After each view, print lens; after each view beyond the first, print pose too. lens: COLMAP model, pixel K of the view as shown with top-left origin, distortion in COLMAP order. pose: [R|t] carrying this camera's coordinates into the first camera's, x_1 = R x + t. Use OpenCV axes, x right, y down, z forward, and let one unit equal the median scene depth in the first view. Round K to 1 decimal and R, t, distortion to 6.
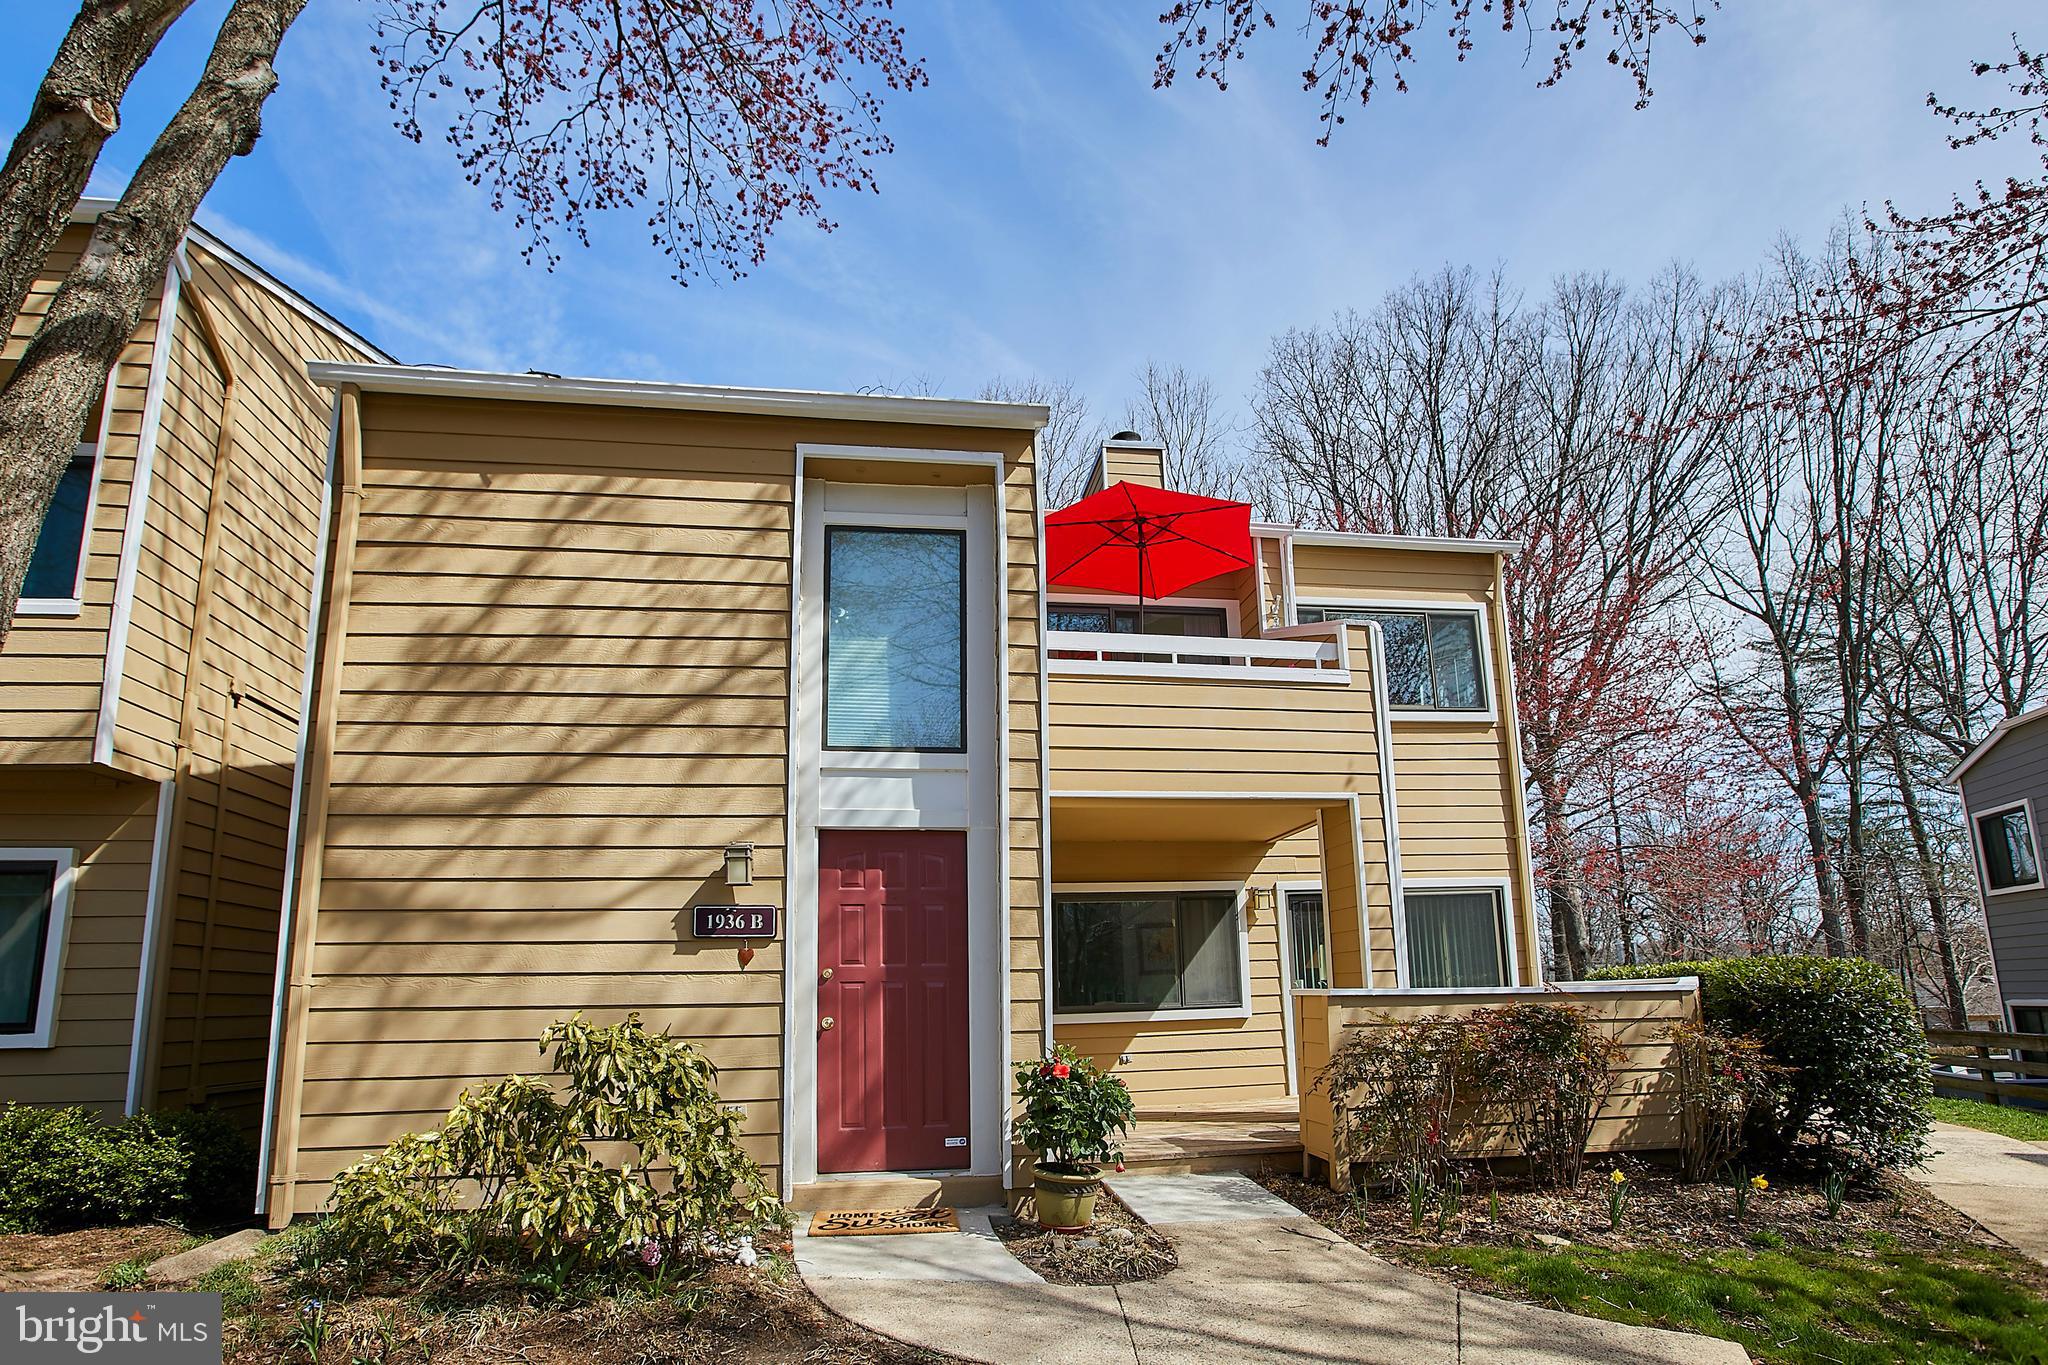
lens RADIAL K [[976.4, 0, 1019.5], [0, 976.4, 760.9], [0, 0, 1]] dist [-0.058916, 0.027869]
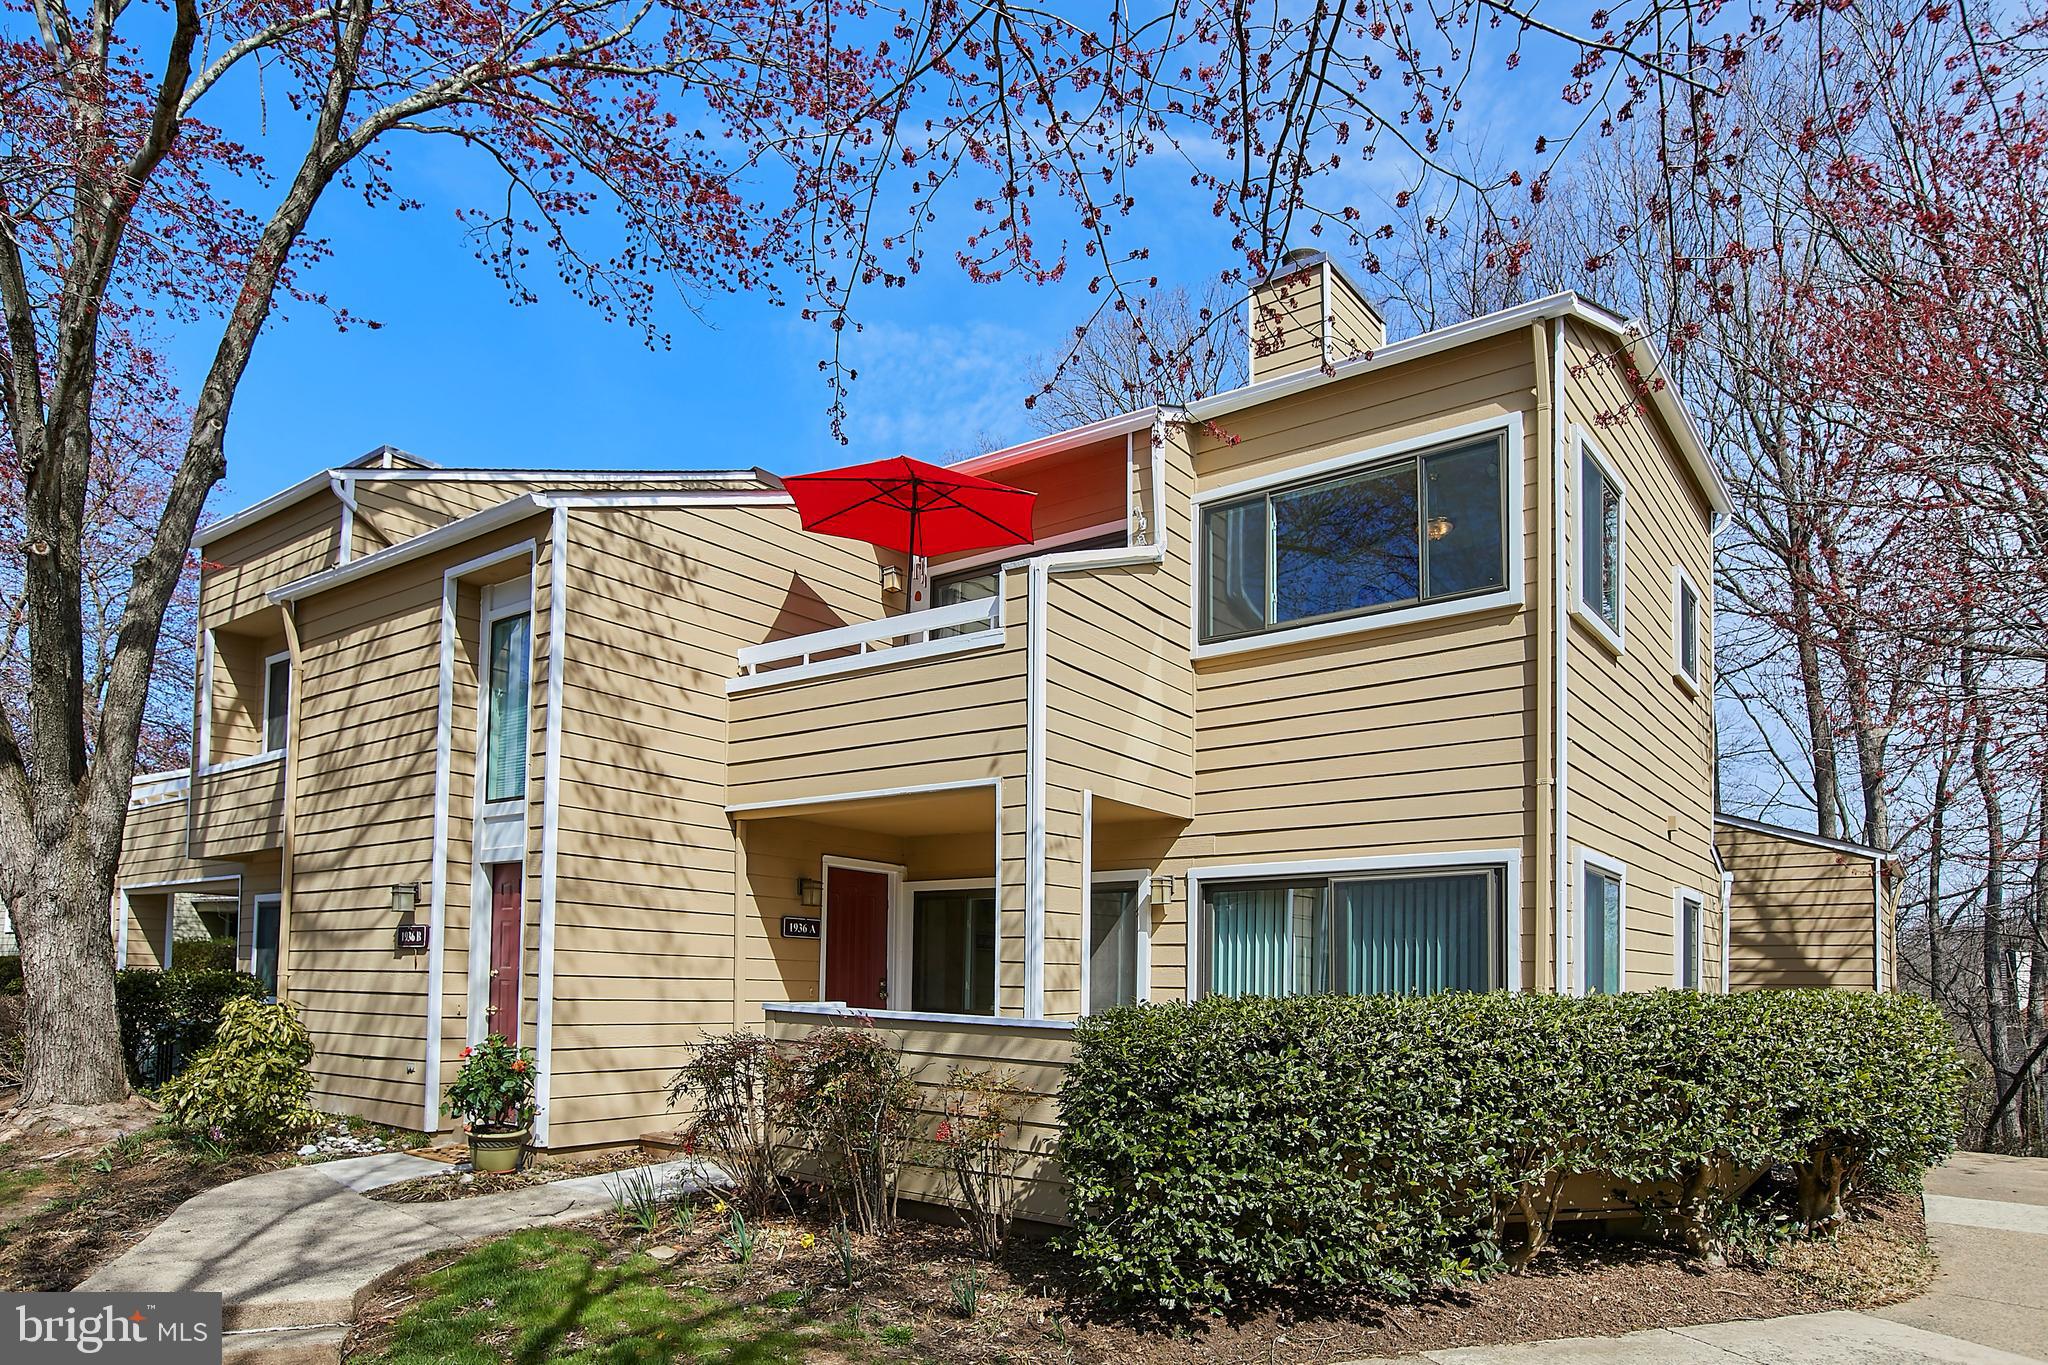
lens RADIAL K [[1277.9, 0, 1026.4], [0, 1277.9, 809.2], [0, 0, 1]] dist [-0.042587, 0.062290]
pose [[0.704780, -0.064339, -0.706503, 1.529061], [0.138470, 0.989200, 0.048050, 0.014319], [0.695781, -0.131694, 0.706077, 0.305783]]
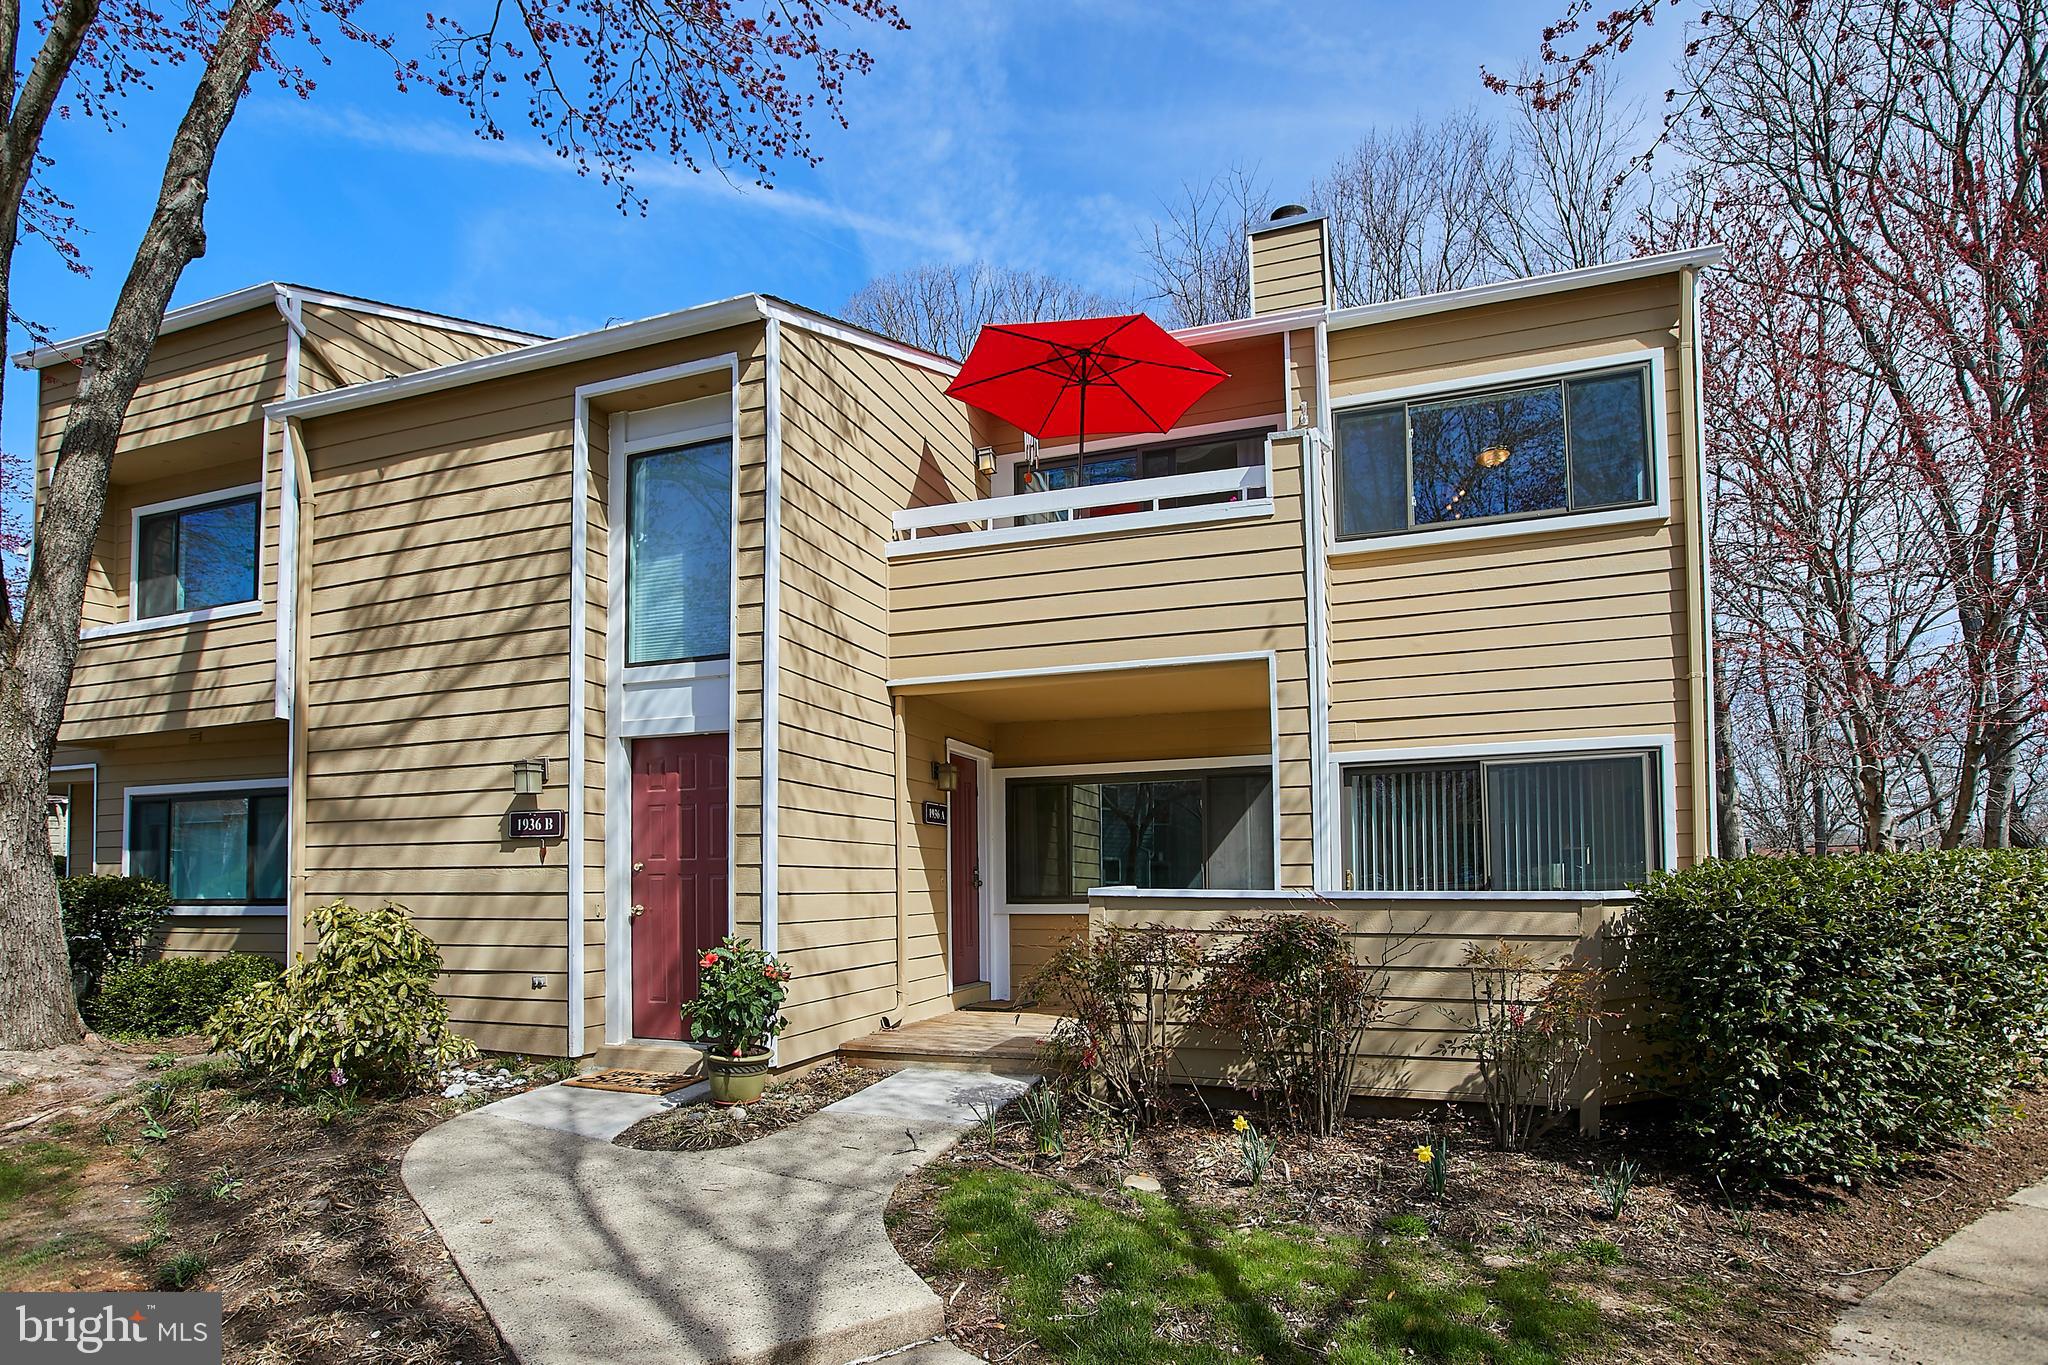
lens RADIAL K [[1071.7, 0, 1016.8], [0, 1071.7, 752.6], [0, 0, 1]] dist [-0.056409, 0.035390]
pose [[0.885127, -0.042846, -0.463373, 0.756216], [0.101117, 0.989669, 0.101644, 0.006603], [0.454231, -0.136823, 0.880315, 0.128120]]
